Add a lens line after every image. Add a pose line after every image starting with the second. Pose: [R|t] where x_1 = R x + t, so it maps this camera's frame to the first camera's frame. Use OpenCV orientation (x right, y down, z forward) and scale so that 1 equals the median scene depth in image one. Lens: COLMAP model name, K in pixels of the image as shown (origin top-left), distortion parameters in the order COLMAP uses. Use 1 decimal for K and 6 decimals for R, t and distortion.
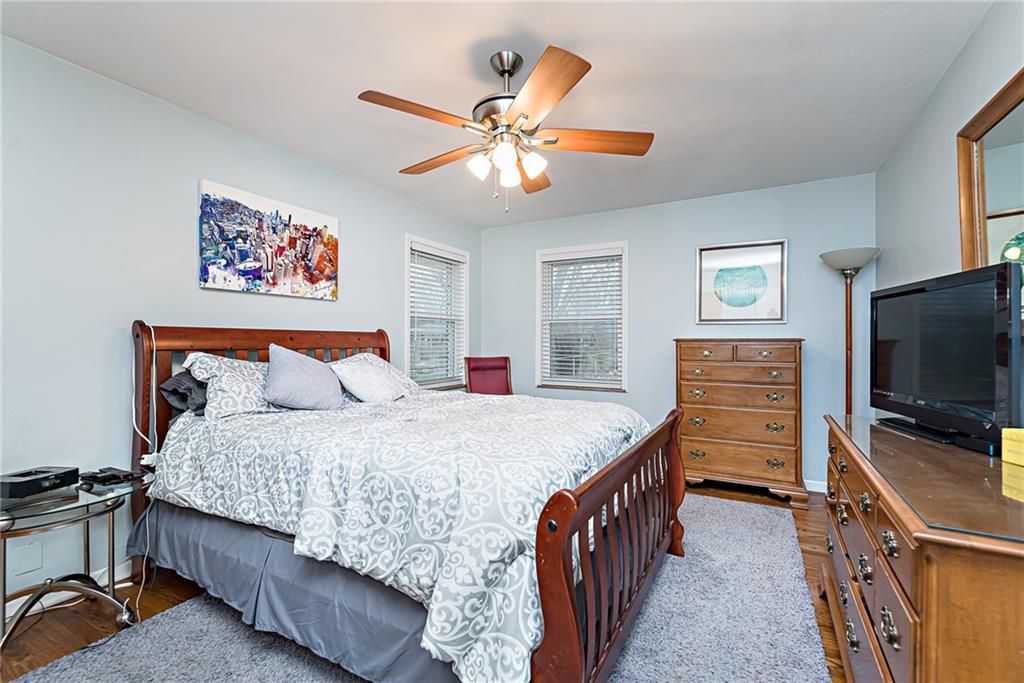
lens RADIAL K [[437.1, 0, 509.5], [0, 437.1, 351.2], [0, 0, 1]] dist [-0.000189, -0.000080]
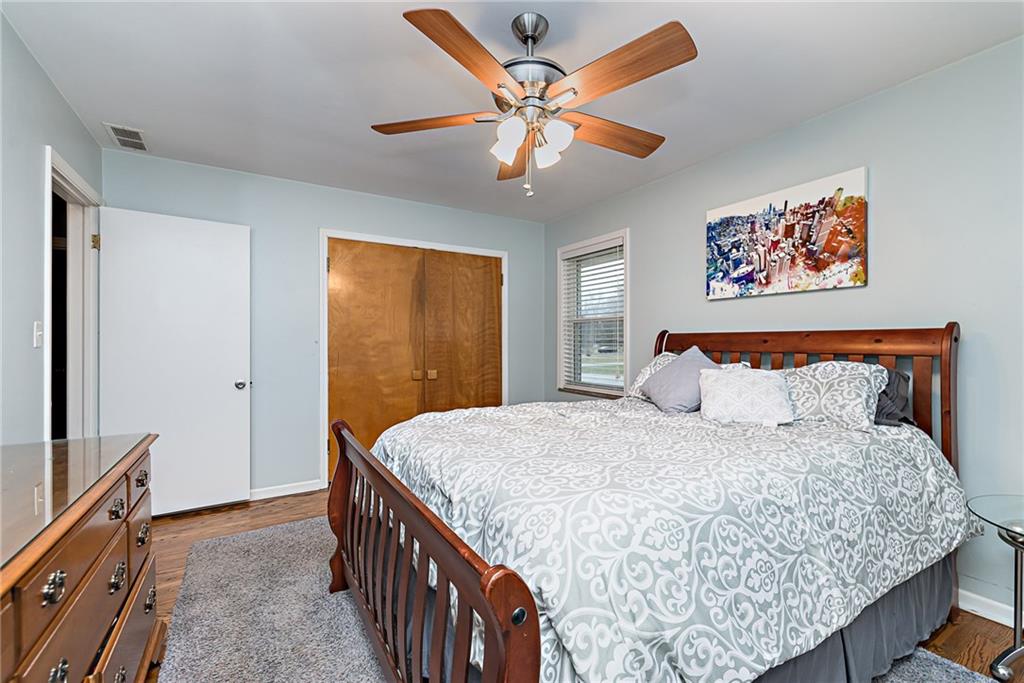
lens RADIAL K [[446.7, 0, 520.1], [0, 446.7, 337.4], [0, 0, 1]] dist [0.001007, -0.000240]
pose [[-0.484537, -0.008887, -0.874725, 0.571690], [-0.018305, 0.999832, -0.000019, -0.028335], [0.874579, 0.016003, -0.484619, 1.024305]]
